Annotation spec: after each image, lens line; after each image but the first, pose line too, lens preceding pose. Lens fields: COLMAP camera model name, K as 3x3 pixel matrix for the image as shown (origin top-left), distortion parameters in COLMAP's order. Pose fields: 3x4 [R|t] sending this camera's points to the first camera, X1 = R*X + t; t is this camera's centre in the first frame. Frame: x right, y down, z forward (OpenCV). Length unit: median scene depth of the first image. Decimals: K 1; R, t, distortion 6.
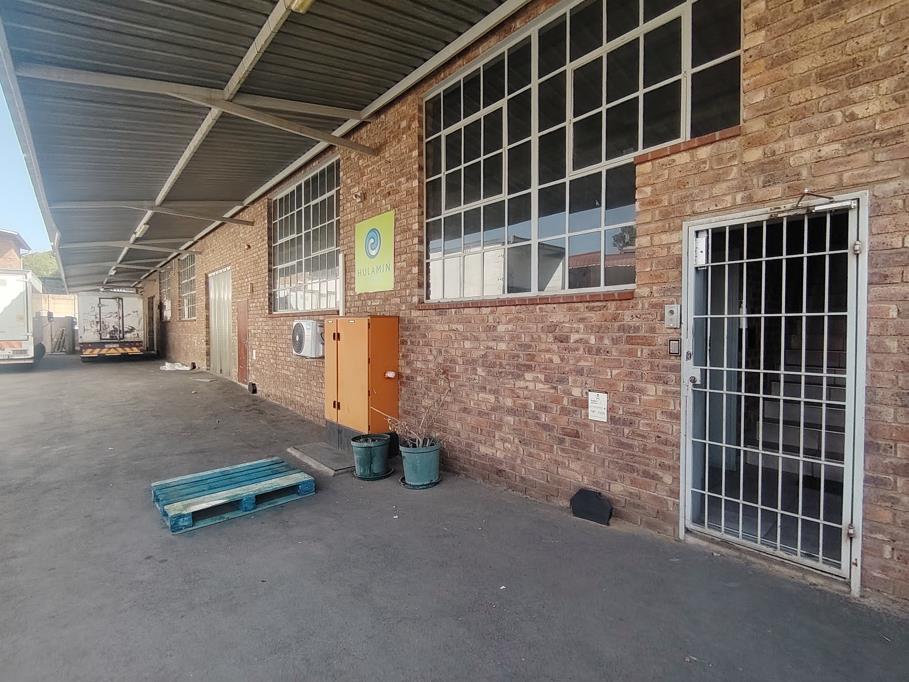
lens RADIAL K [[429.6, 0, 462.0], [0, 429.6, 338.4], [0, 0, 1]] dist [-0.004536, 0.000967]
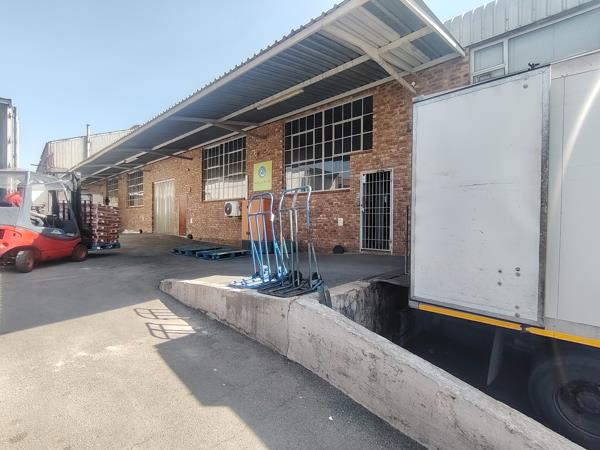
lens RADIAL K [[283.5, 0, 302.4], [0, 283.5, 224.2], [0, 0, 1]] dist [-0.004536, 0.000967]
pose [[0.995144, 0.006606, 0.098207, -0.196666], [-0.005170, 0.999876, -0.014868, 0.185409], [-0.098293, 0.014288, 0.995055, -1.125754]]
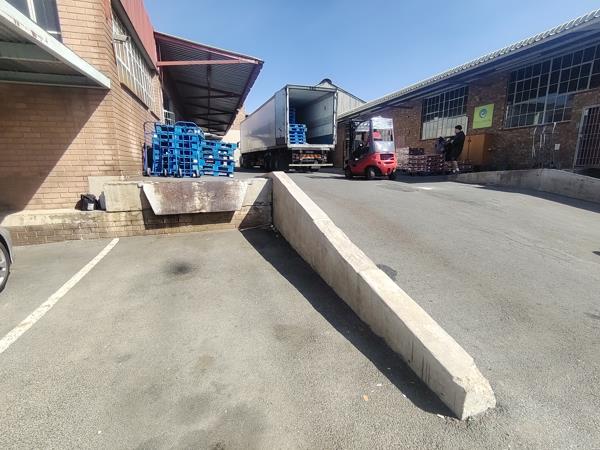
lens RADIAL K [[283.5, 0, 299.7], [0, 283.5, 223.5], [0, 0, 1]] dist [-0.004536, 0.000967]
pose [[0.903098, 0.076183, -0.422624, -0.777139], [0.000857, 0.983817, 0.179176, 0.379326], [0.429434, -0.162176, 0.888417, -2.801277]]
